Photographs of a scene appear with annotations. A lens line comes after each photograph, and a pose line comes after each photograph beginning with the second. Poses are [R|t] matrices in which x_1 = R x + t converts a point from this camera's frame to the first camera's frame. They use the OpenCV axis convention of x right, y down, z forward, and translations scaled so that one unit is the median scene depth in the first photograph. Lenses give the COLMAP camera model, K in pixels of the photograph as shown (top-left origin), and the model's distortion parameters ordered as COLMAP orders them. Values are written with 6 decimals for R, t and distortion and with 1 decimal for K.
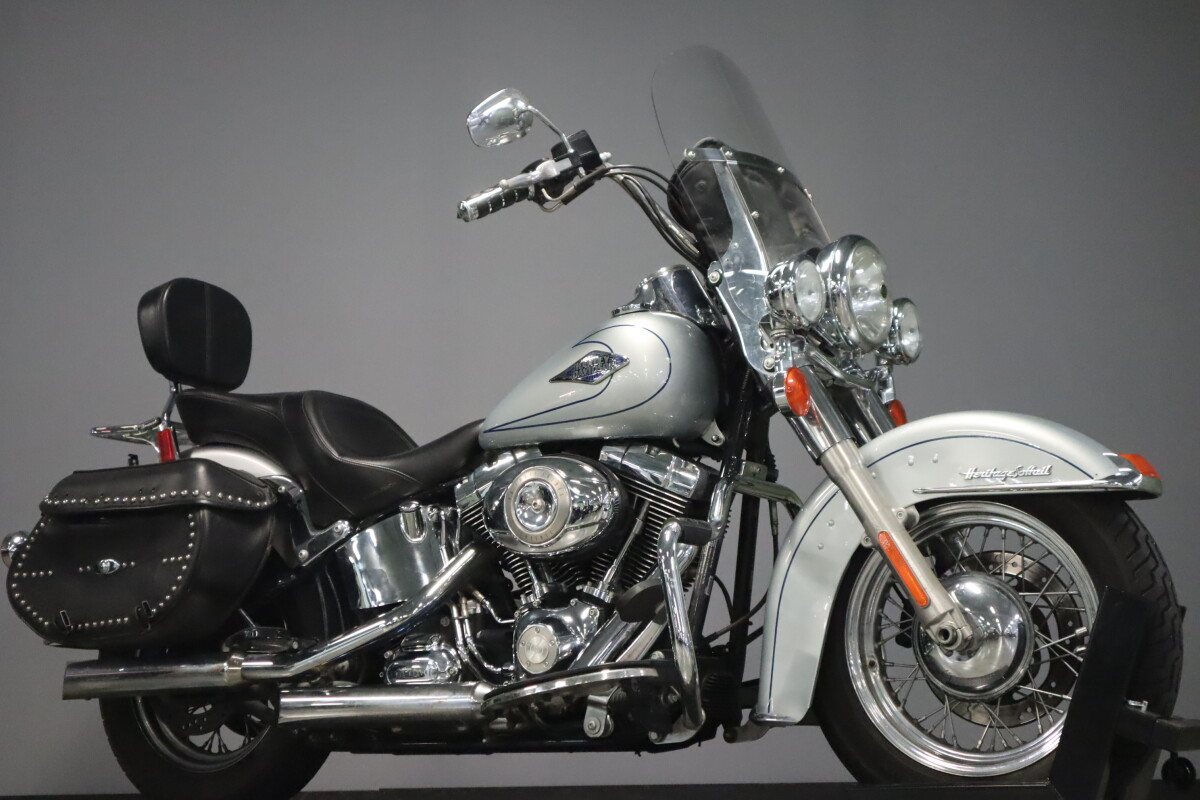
lens RADIAL K [[1862.8, 0, 600.0], [0, 1862.8, 400.0], [0, 0, 1]] dist [-0.015243, -0.078262]
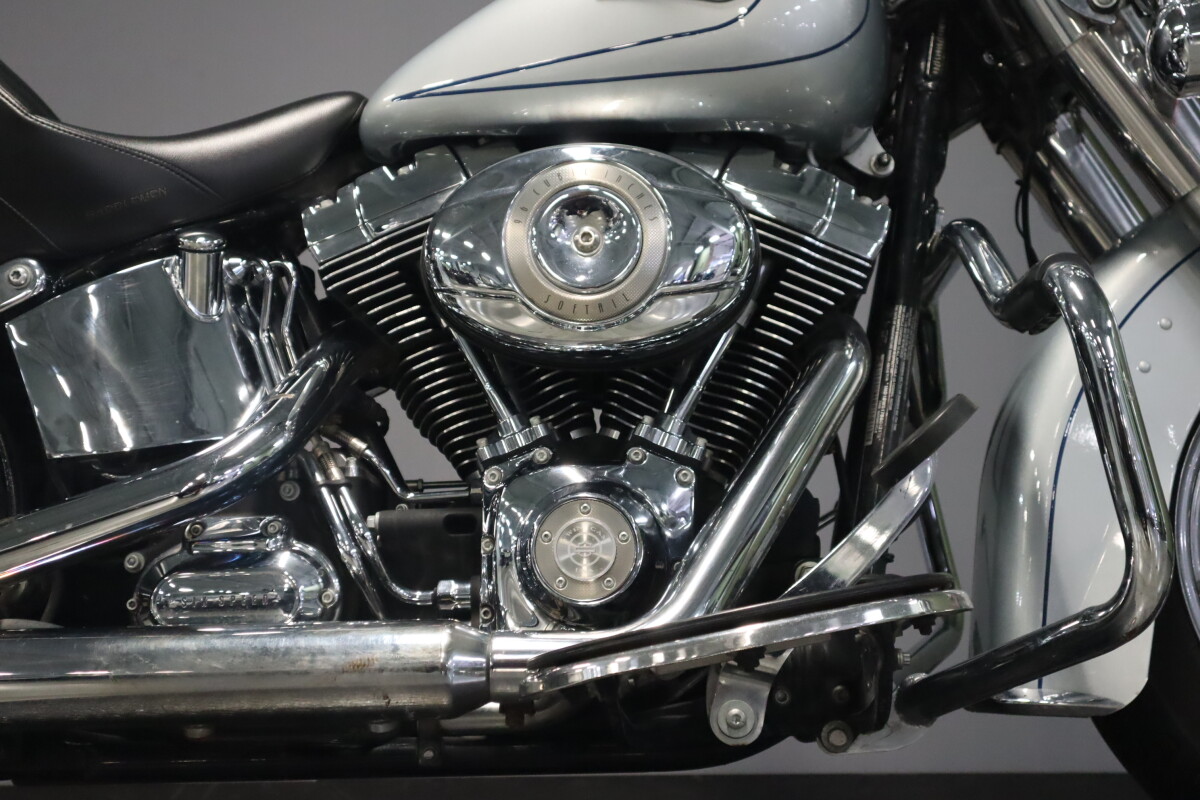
lens RADIAL K [[1538.8, 0, 600.0], [0, 1538.8, 400.0], [0, 0, 1]] dist [0.012589, 0.016283]
pose [[0.875938, 0.079153, 0.475886, -0.200872], [-0.076923, 0.996743, -0.024198, 0.101117], [-0.476252, -0.015411, 0.879174, 0.637351]]
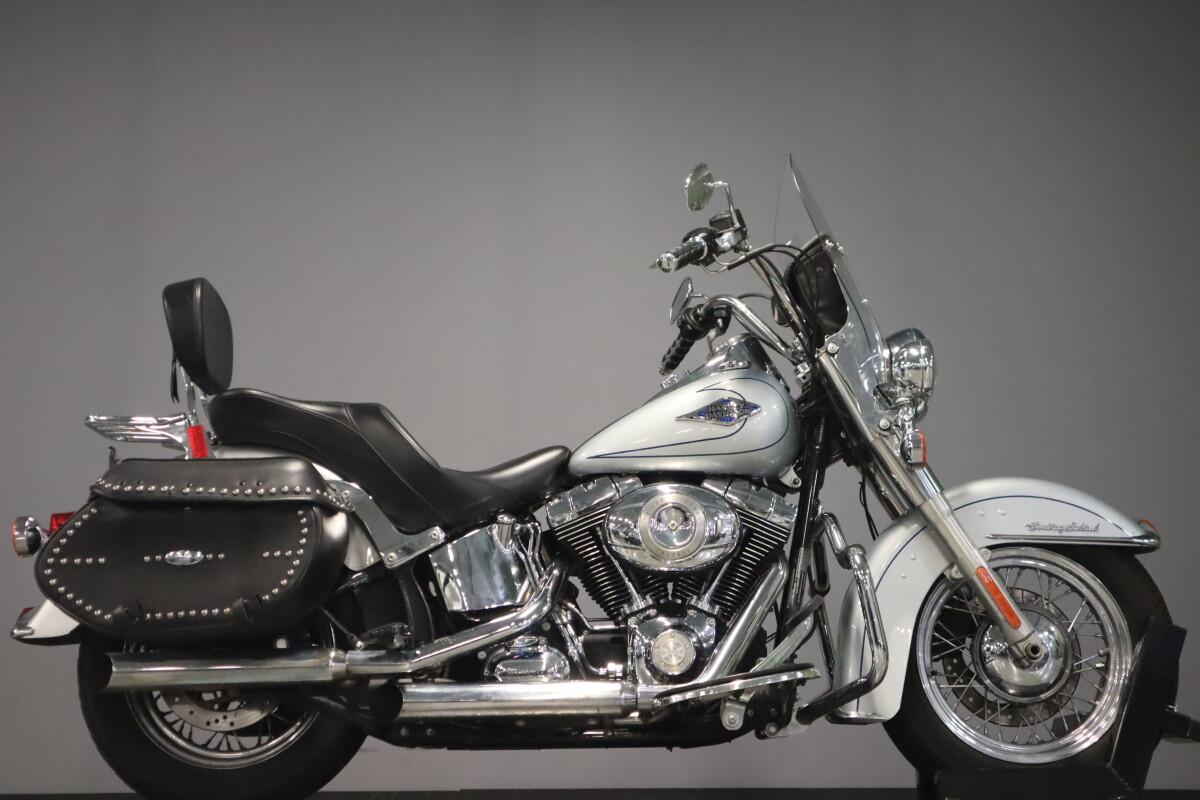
lens RADIAL K [[1667.5, 0, 600.0], [0, 1667.5, 400.0], [0, 0, 1]] dist [-0.010190, 0.150458]
pose [[0.864113, 0.111190, 0.490861, -0.560771], [-0.087512, 0.993629, -0.071021, 0.054130], [-0.495631, 0.018413, 0.868338, 0.127132]]
